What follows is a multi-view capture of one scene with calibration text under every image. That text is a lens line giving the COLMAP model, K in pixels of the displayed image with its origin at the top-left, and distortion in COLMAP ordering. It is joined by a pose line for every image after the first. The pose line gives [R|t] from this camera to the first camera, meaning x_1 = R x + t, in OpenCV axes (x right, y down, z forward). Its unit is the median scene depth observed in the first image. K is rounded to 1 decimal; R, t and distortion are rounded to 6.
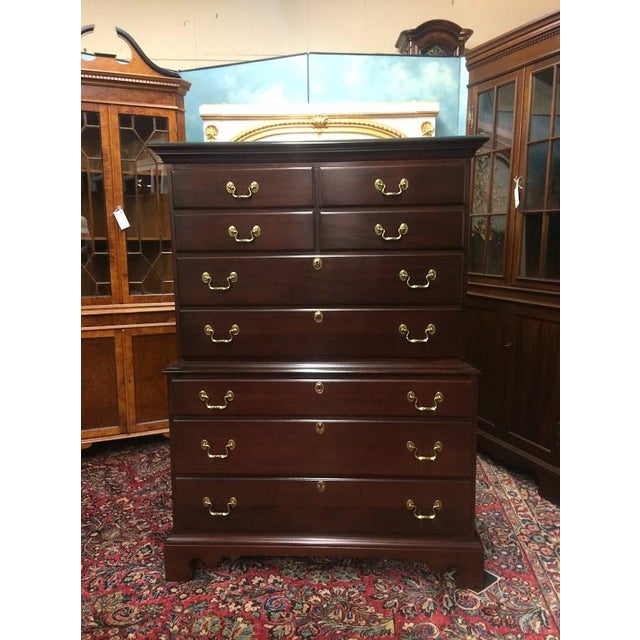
lens RADIAL K [[545.5, 0, 322.6], [0, 545.5, 320.6], [0, 0, 1]] dist [0.088165, -0.136144]
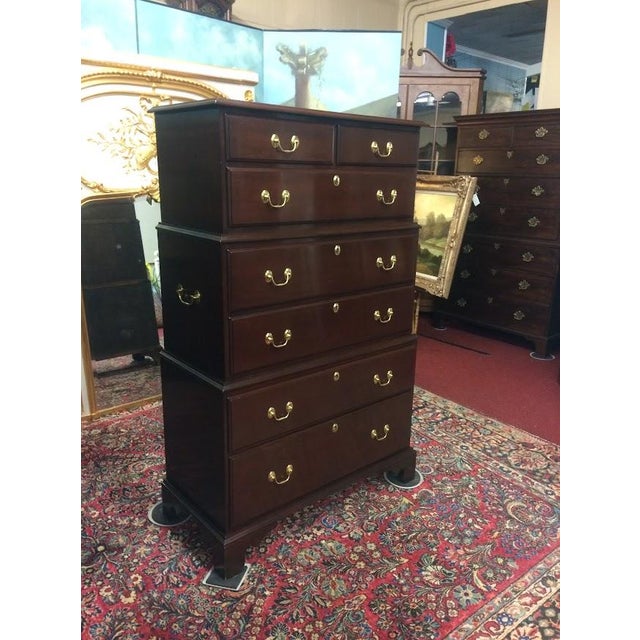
lens RADIAL K [[542.7, 0, 323.6], [0, 542.7, 319.5], [0, 0, 1]] dist [0.125413, -0.192808]
pose [[0.743802, -0.152389, 0.650797, -0.755120], [0.067416, 0.985802, 0.153782, -0.118798], [-0.664992, -0.070509, 0.743515, 0.105230]]
